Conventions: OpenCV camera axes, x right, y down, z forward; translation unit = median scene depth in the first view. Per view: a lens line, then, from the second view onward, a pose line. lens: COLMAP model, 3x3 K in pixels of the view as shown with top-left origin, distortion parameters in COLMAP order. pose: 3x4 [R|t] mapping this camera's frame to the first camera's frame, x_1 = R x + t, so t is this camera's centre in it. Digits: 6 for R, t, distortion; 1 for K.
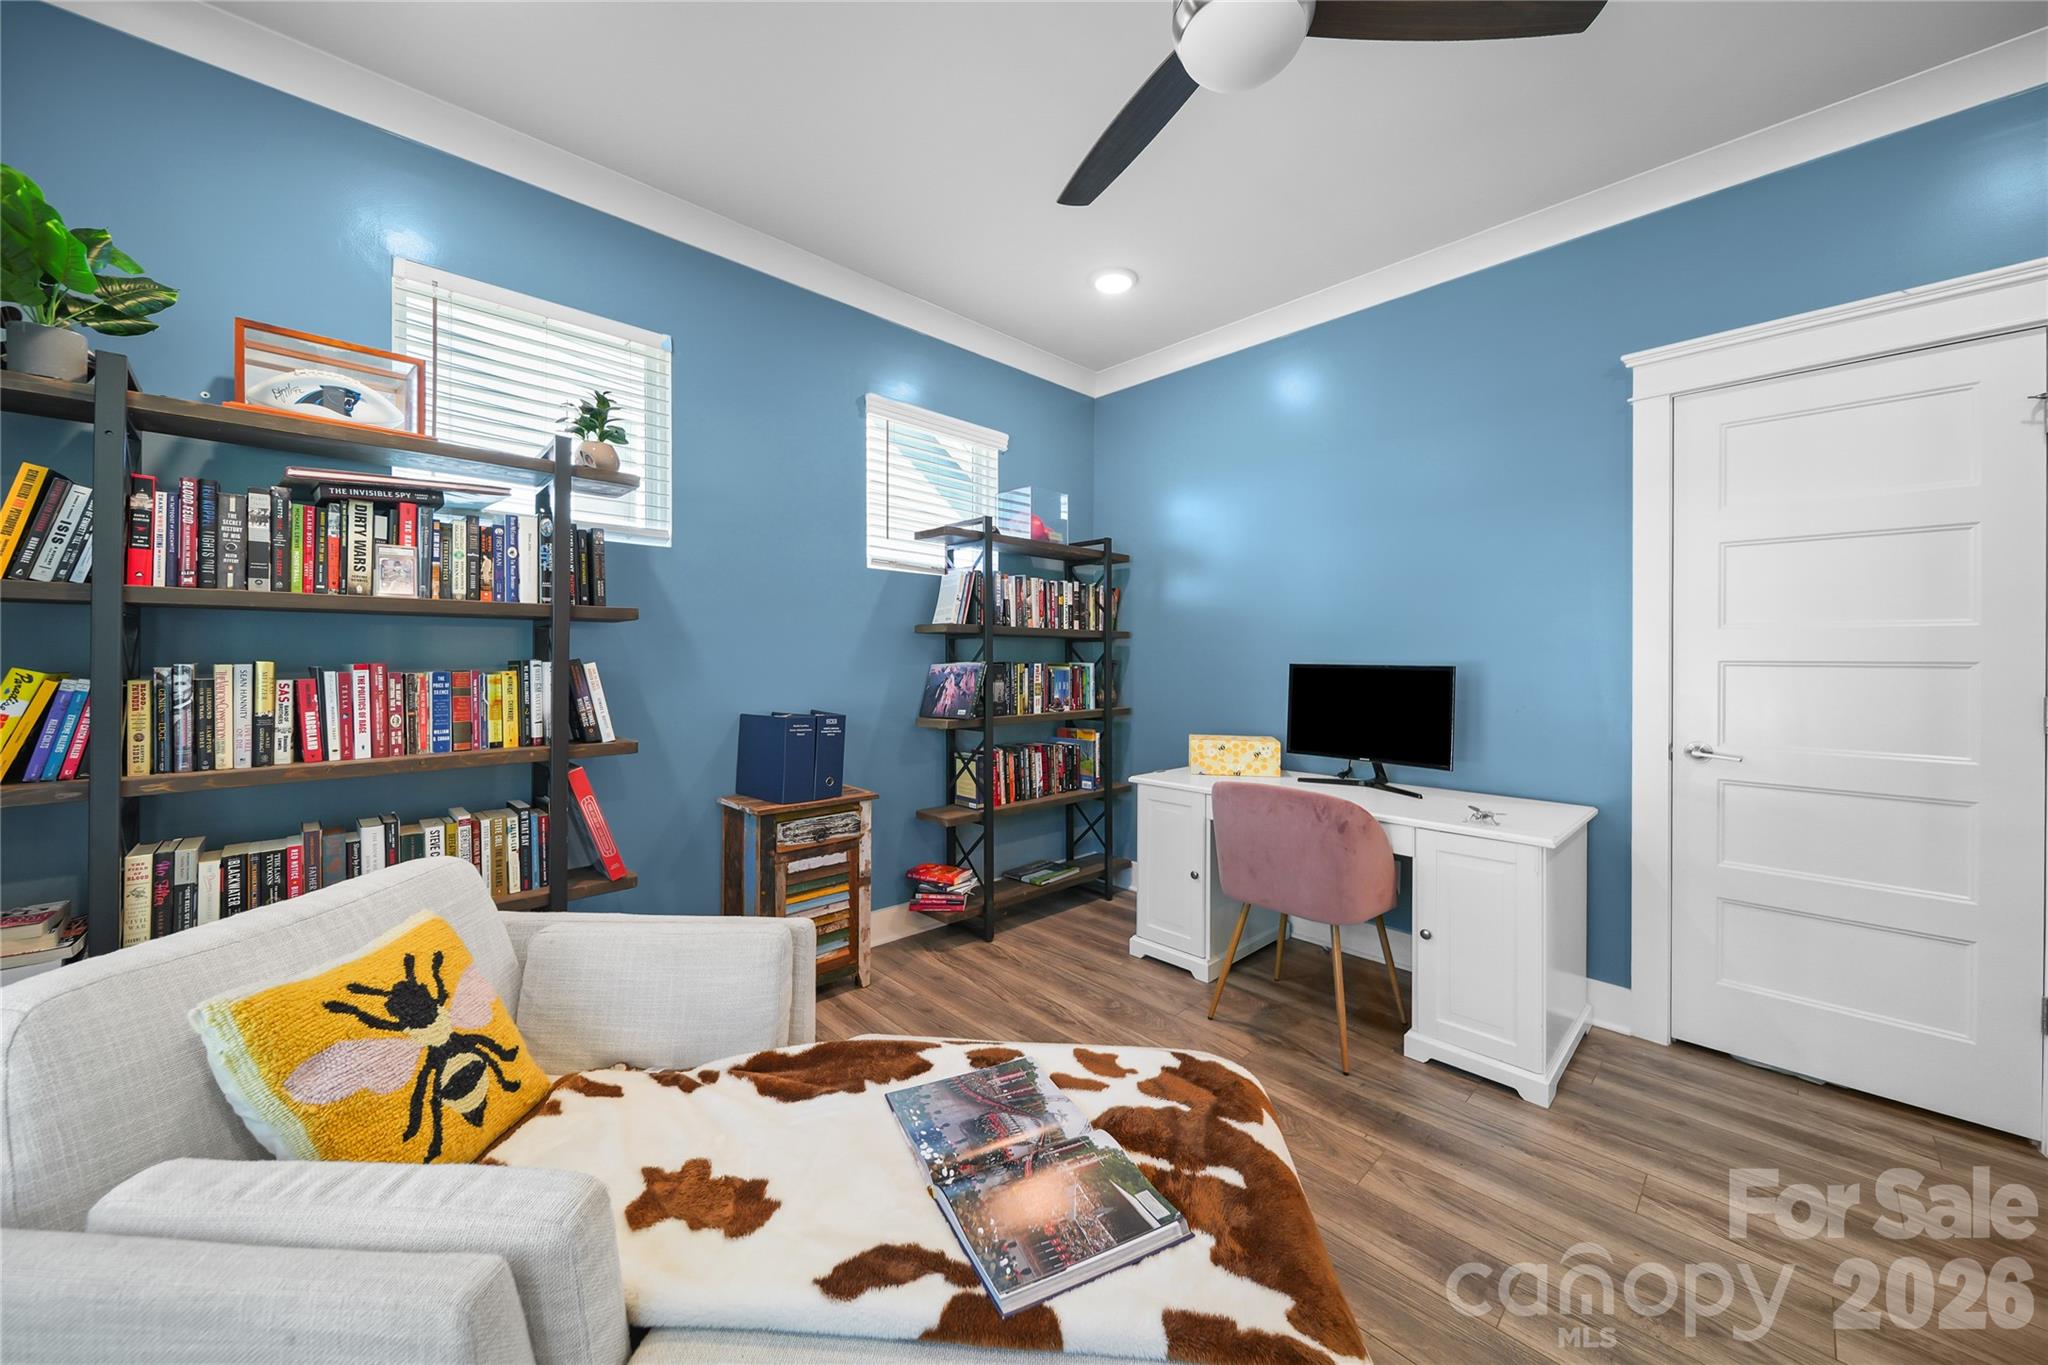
lens RADIAL K [[745.4, 0, 1035.8], [0, 745.4, 656.7], [0, 0, 1]] dist [-0.001700, -0.000131]
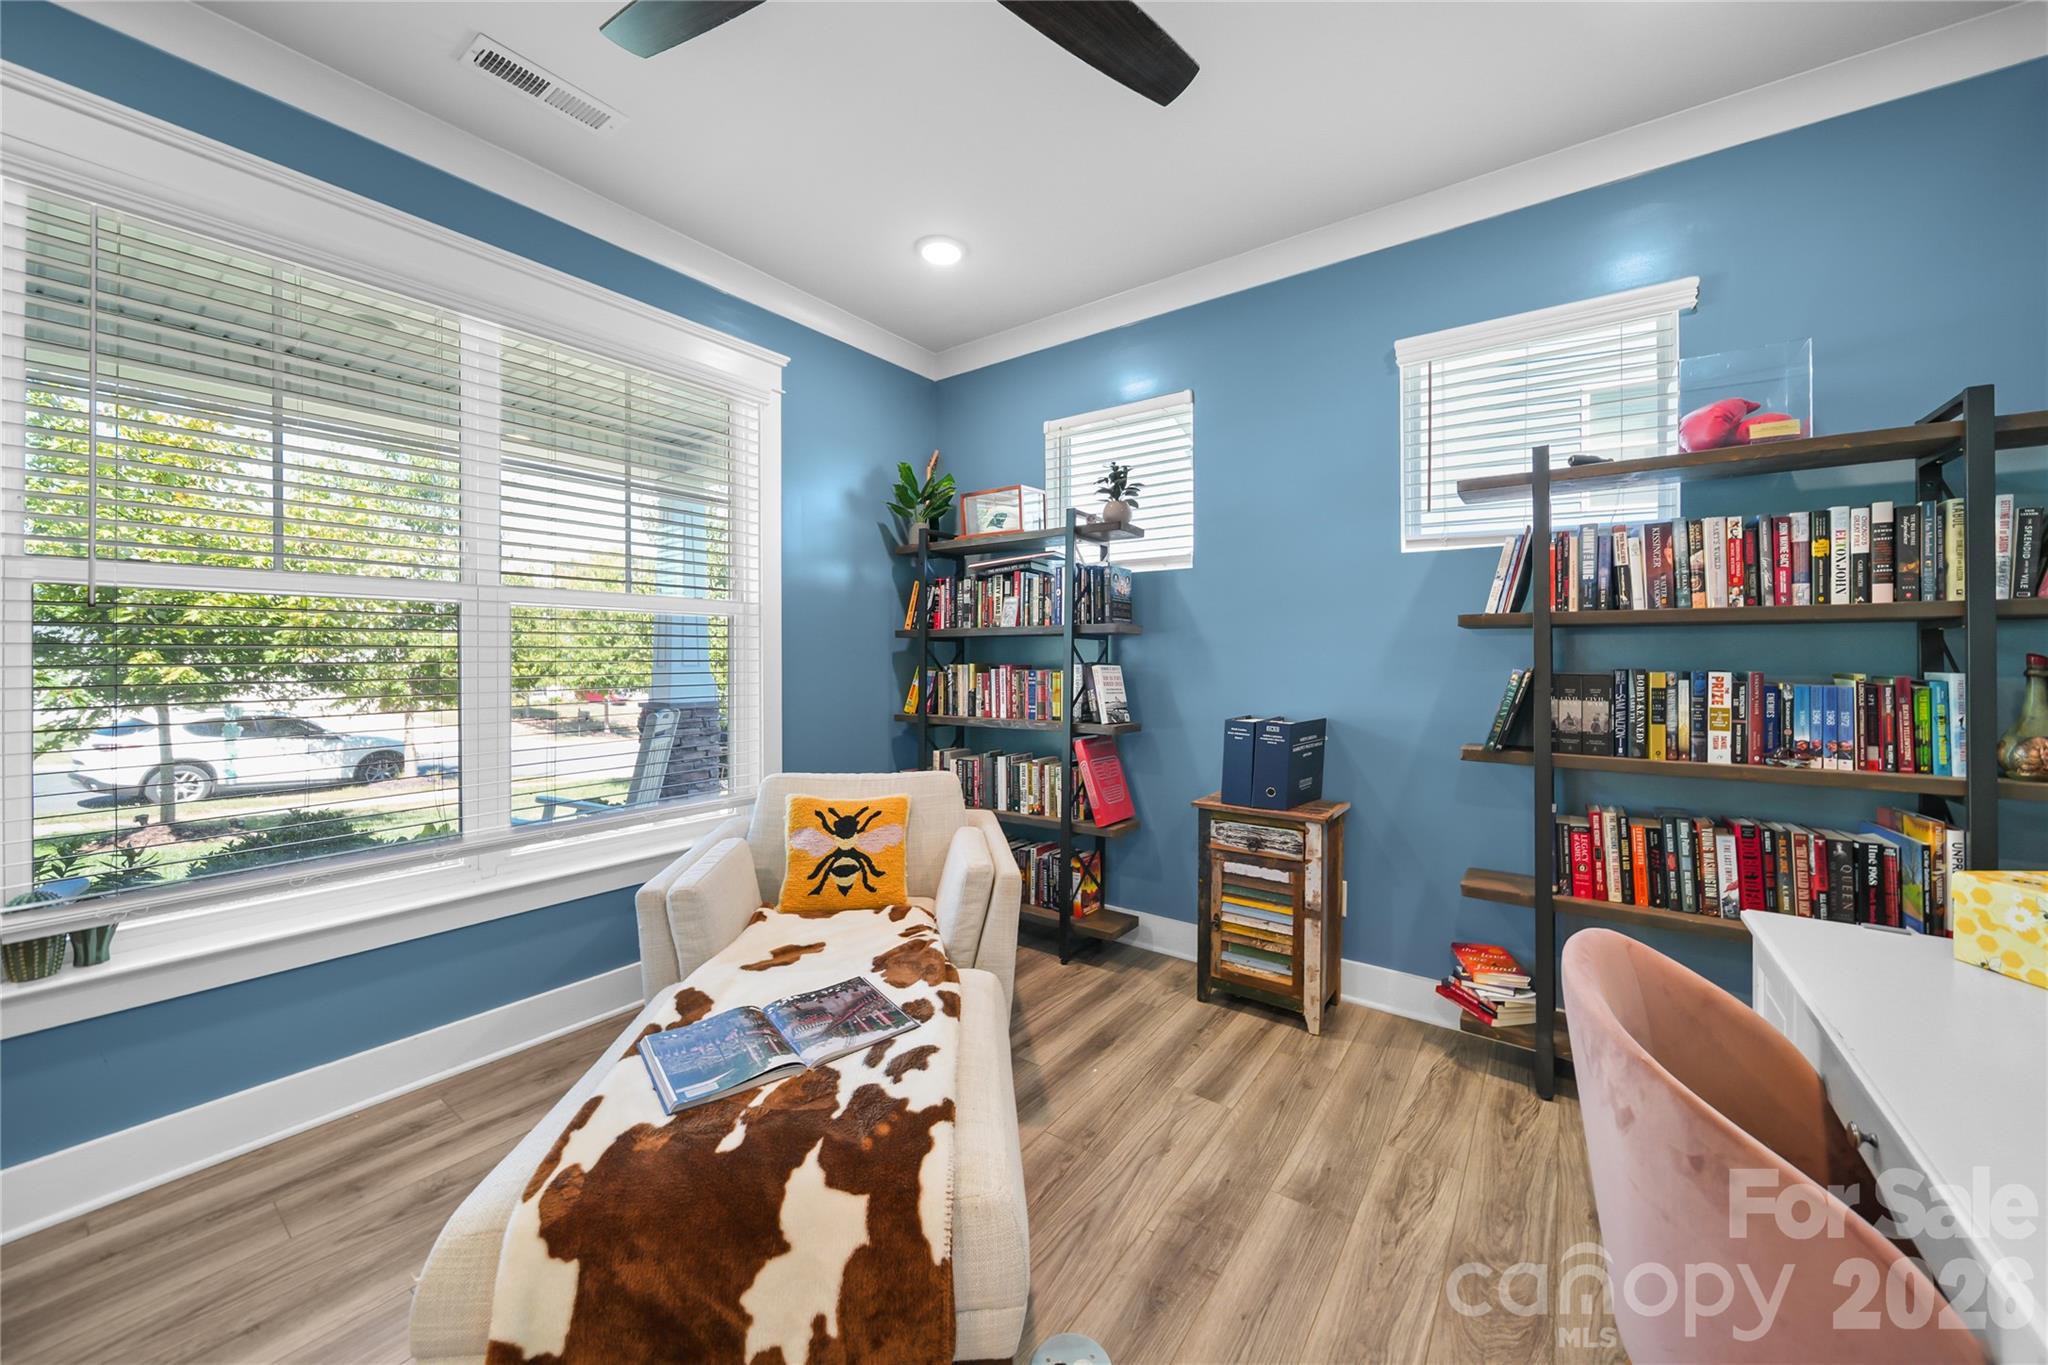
lens RADIAL K [[745.4, 0, 1035.8], [0, 745.4, 656.7], [0, 0, 1]] dist [-0.001700, -0.000131]
pose [[0.163256, -0.006940, -0.986559, 0.803124], [0.000408, 0.999976, -0.006967, 0.002026], [0.986584, 0.000735, 0.163255, 0.720207]]
